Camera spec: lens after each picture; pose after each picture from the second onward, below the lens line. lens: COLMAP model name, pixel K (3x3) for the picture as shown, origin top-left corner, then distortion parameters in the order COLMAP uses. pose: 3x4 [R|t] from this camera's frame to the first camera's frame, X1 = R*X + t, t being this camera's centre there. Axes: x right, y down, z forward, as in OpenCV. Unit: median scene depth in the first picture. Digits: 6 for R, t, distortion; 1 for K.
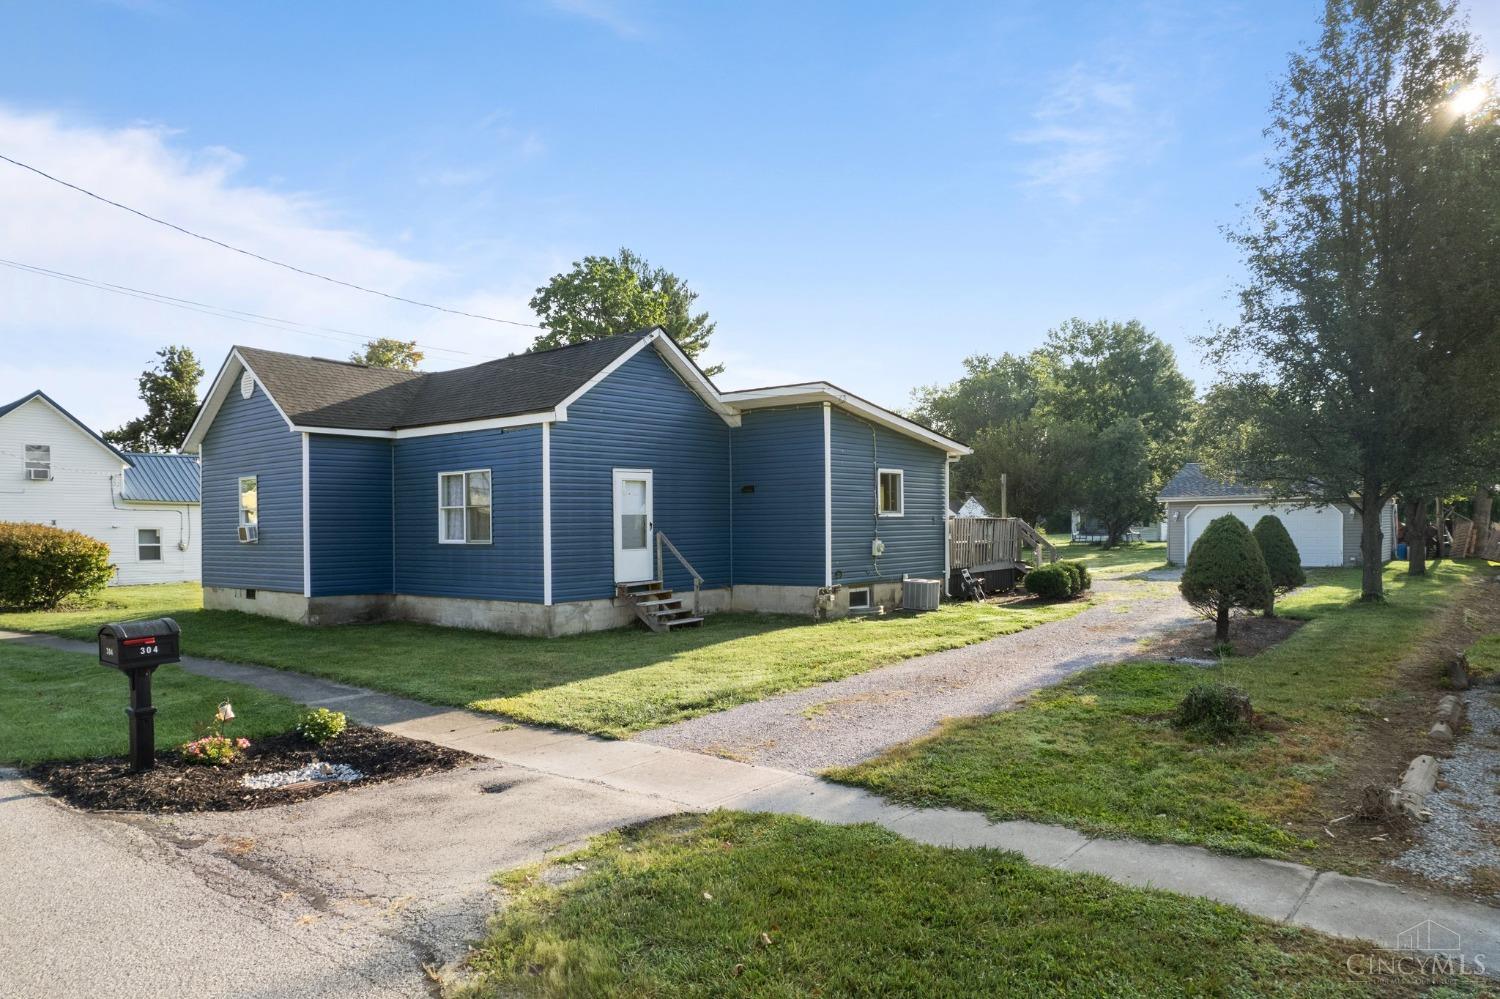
lens RADIAL K [[985.2, 0, 751.5], [0, 985.2, 547.8], [0, 0, 1]] dist [-0.077657, 0.078847]
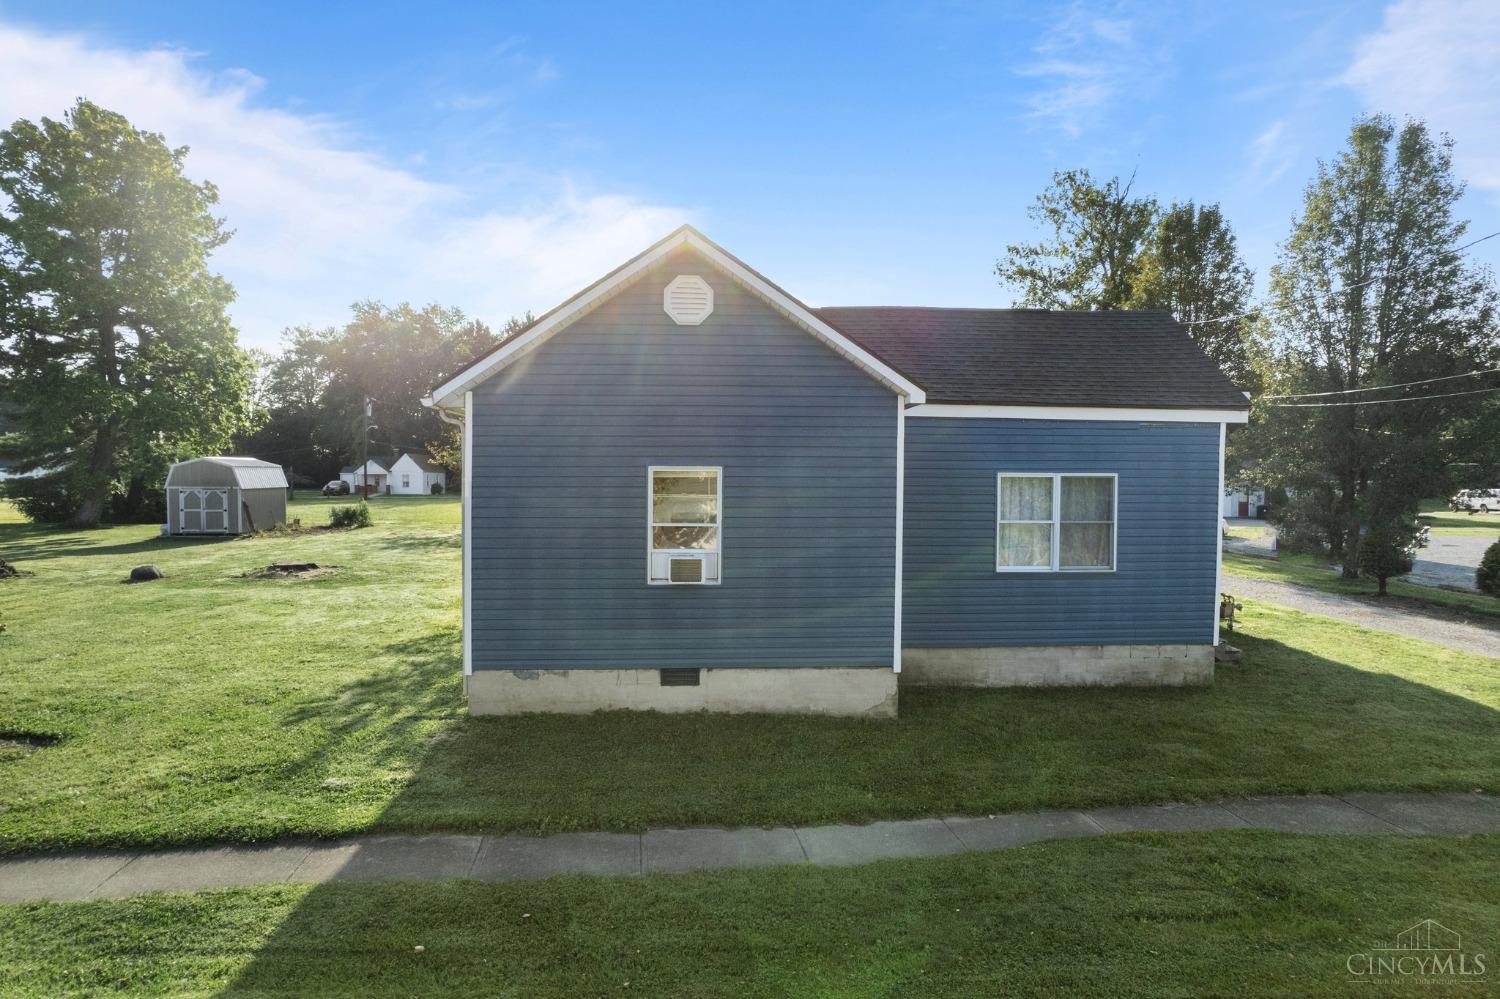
lens RADIAL K [[960.6, 0, 751.0], [0, 960.6, 510.4], [0, 0, 1]] dist [-0.074304, 0.063282]
pose [[0.736714, -0.010881, 0.676116, -0.924393], [0.001657, 0.999897, 0.014286, -0.059733], [-0.676202, -0.009405, 0.736656, 0.612738]]
